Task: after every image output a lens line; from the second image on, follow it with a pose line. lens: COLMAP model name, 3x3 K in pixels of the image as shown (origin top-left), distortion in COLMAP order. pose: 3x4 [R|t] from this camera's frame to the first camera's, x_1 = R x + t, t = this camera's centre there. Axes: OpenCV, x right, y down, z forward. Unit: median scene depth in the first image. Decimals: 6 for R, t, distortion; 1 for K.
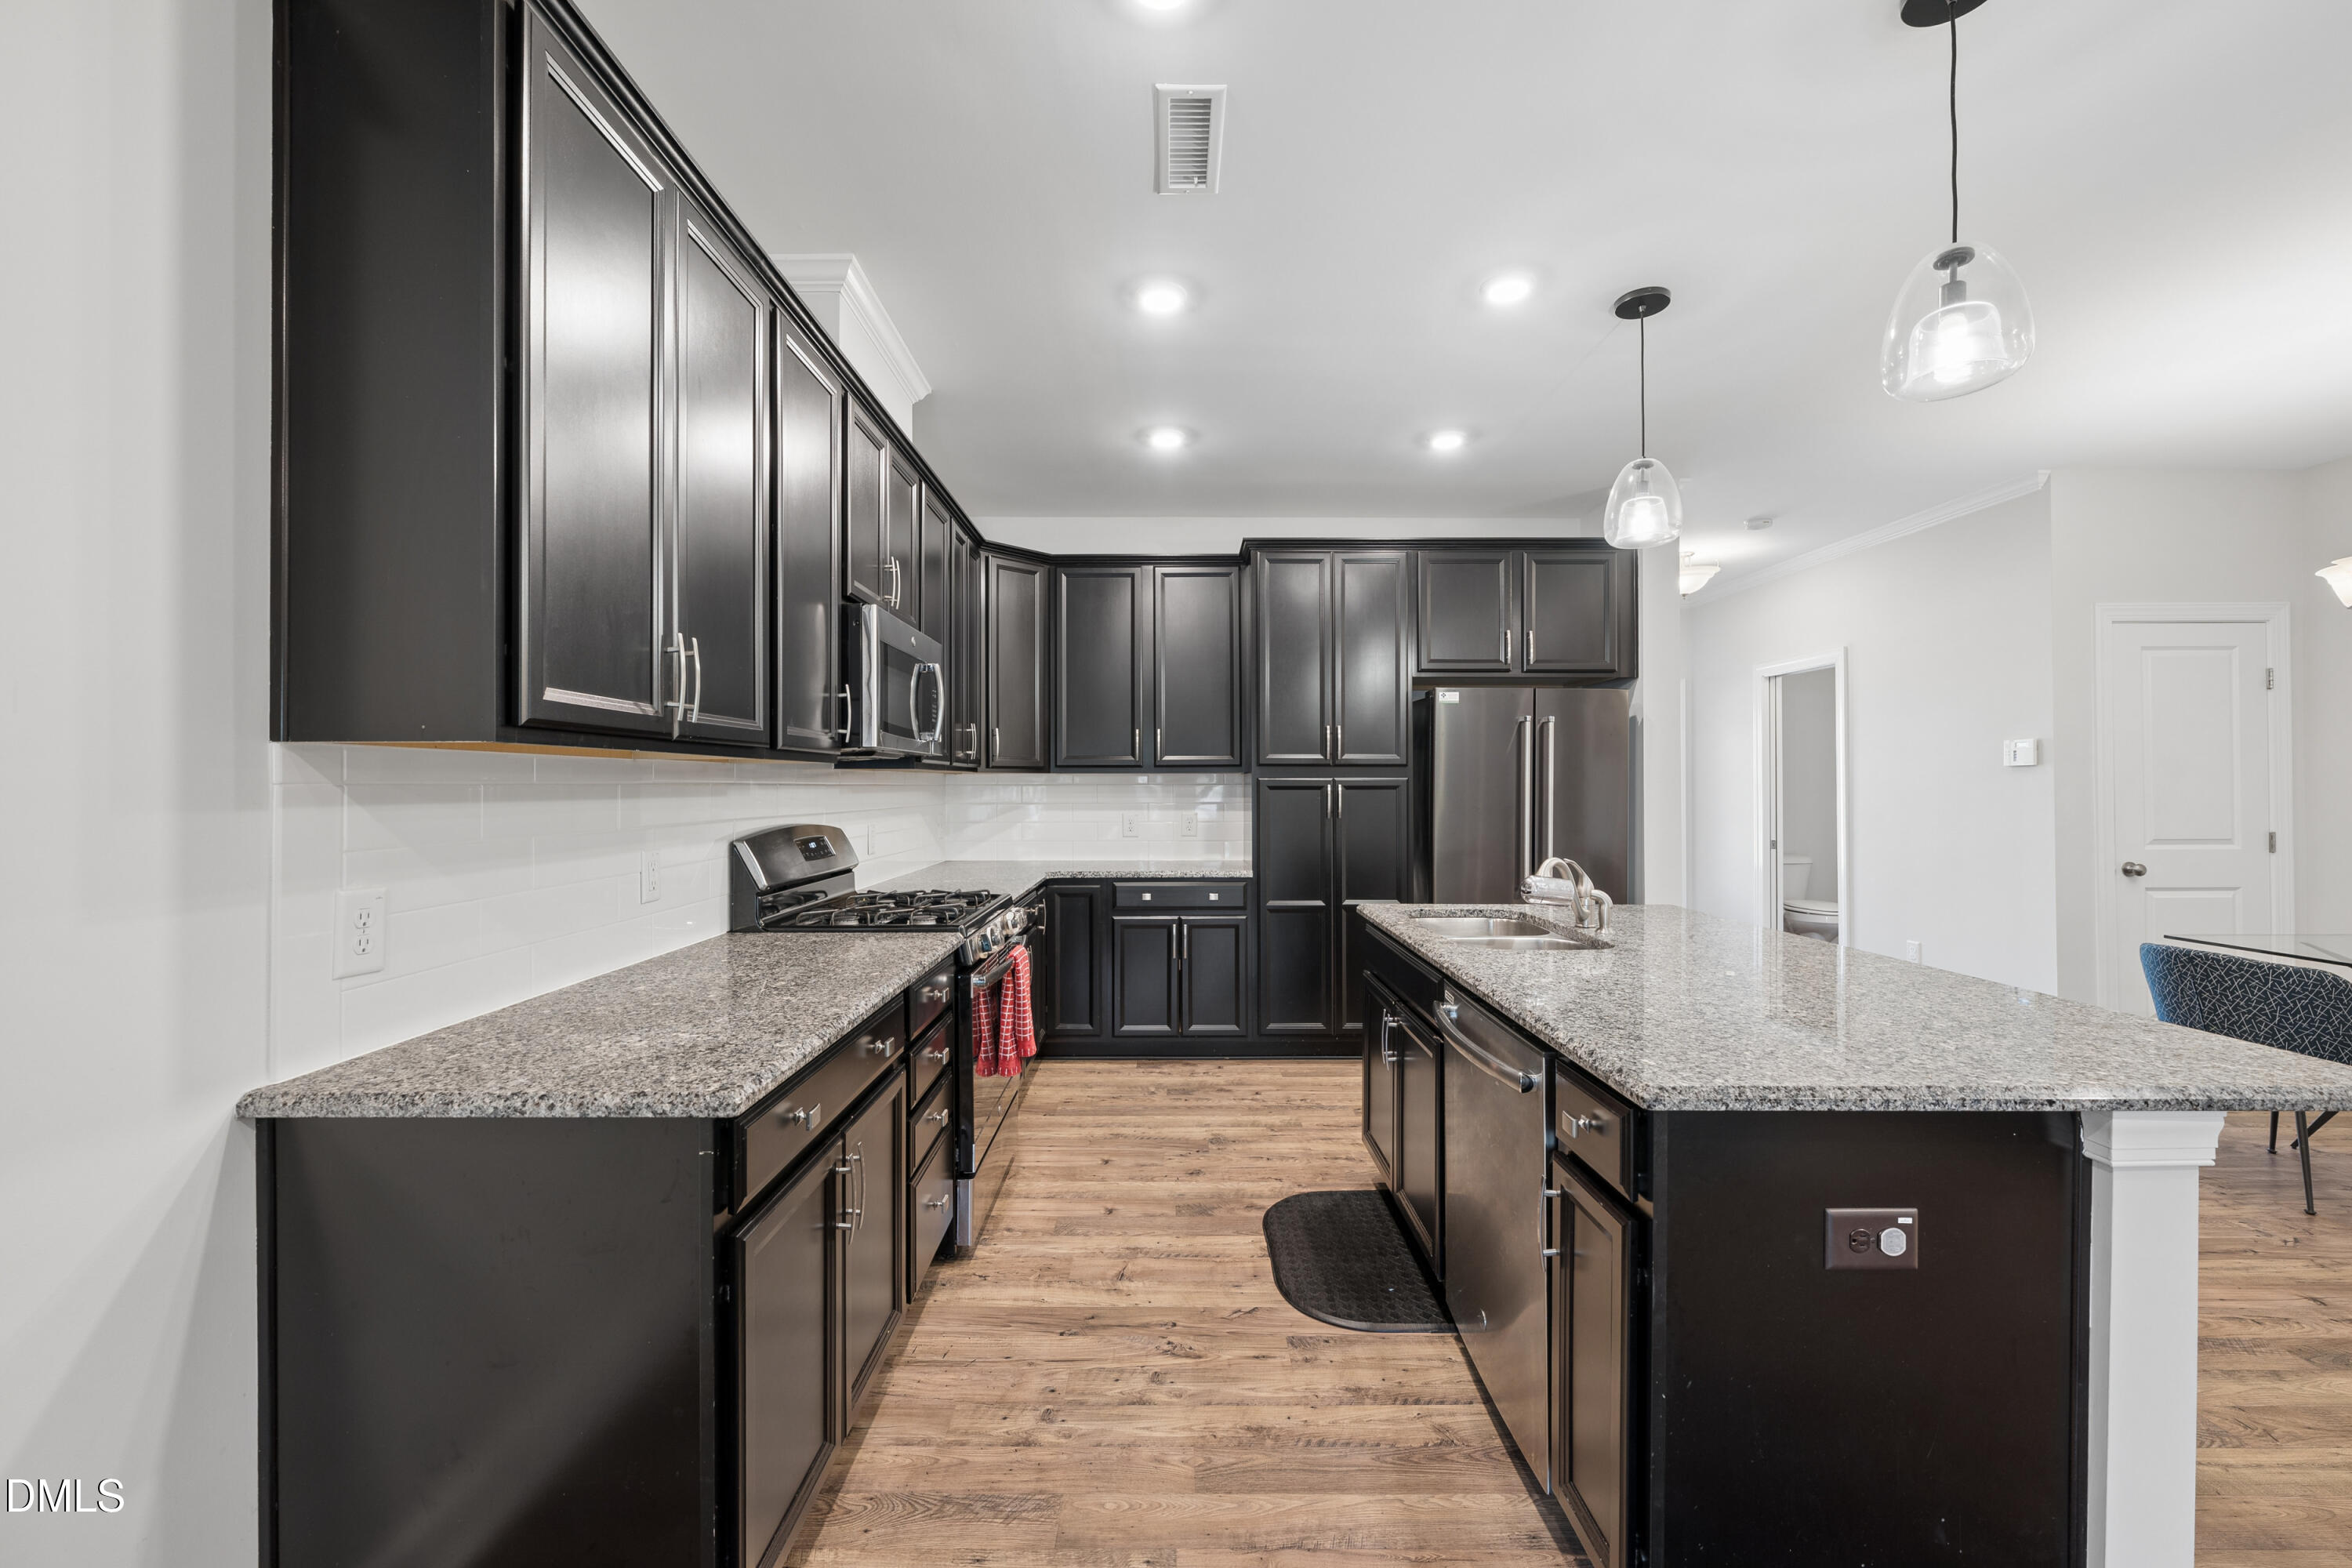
lens RADIAL K [[928.0, 0, 1174.1], [0, 928.0, 781.0], [0, 0, 1]] dist [-0.001567, -0.000010]
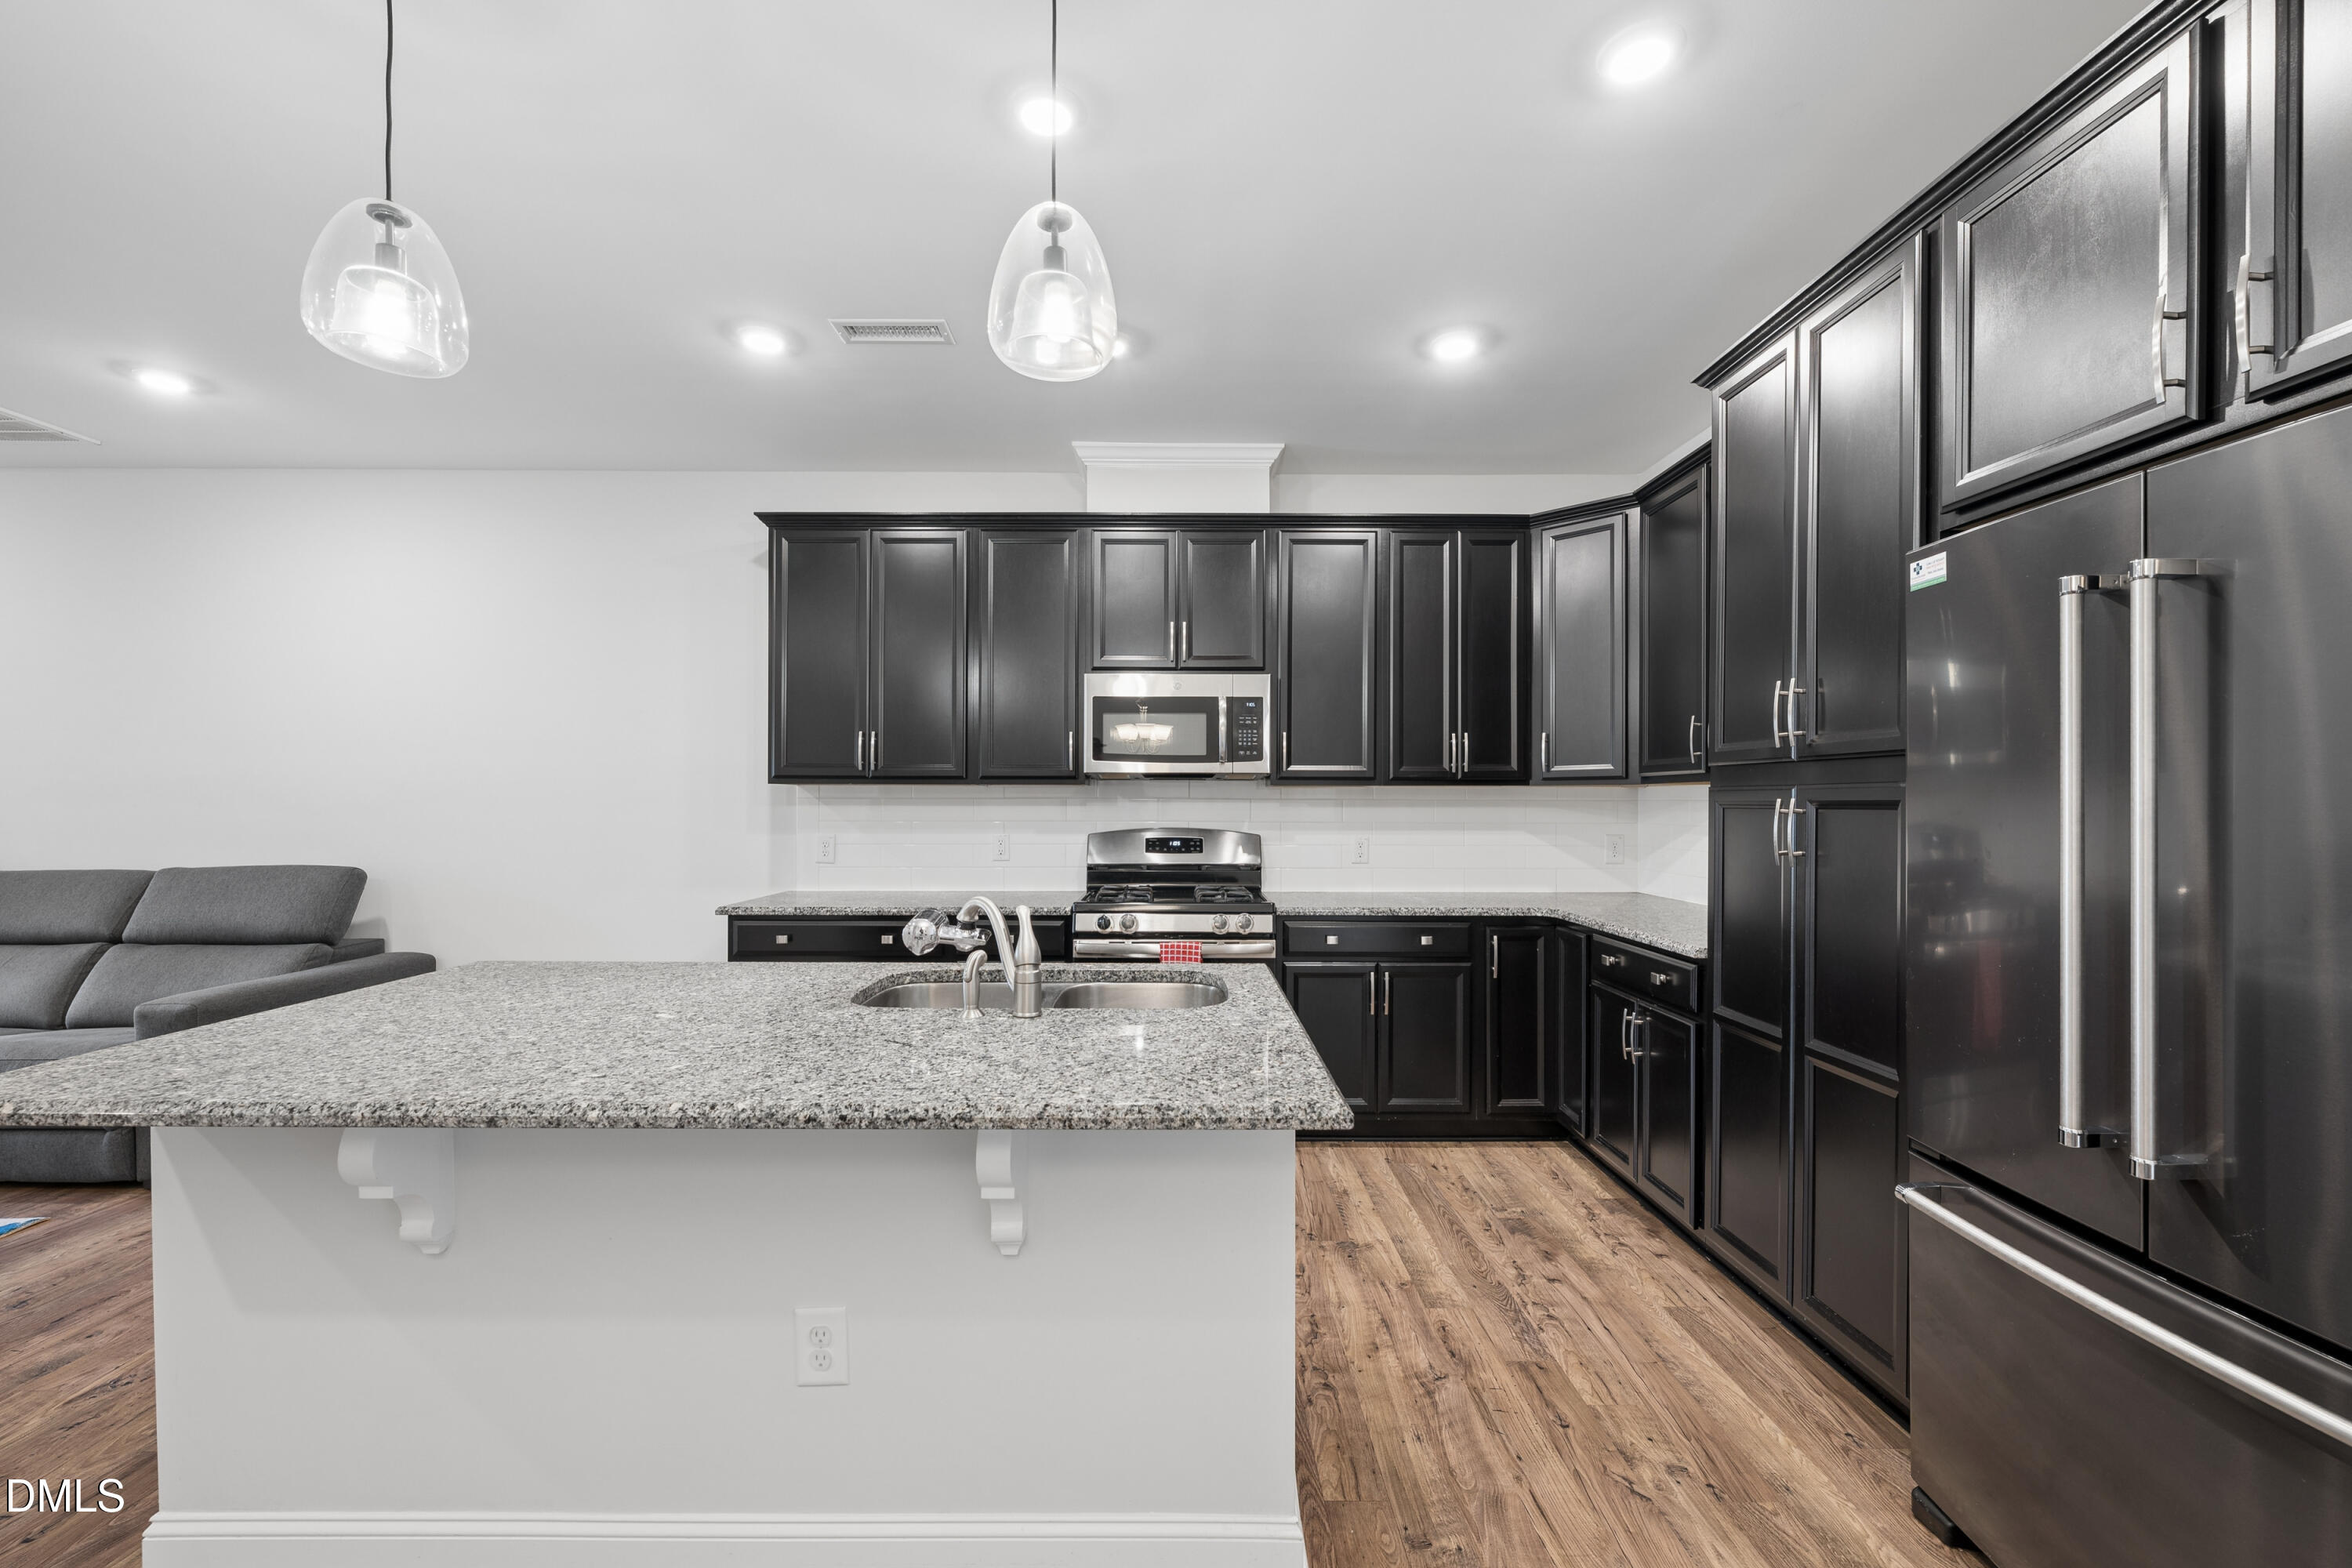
lens RADIAL K [[928.0, 0, 1160.8], [0, 928.0, 804.1], [0, 0, 1]] dist [-0.001567, -0.000010]
pose [[0.004288, 0.001928, -0.999989, 0.869473], [0.002003, 0.999996, 0.001937, 0.007448], [0.999989, -0.002011, 0.004284, 0.866570]]
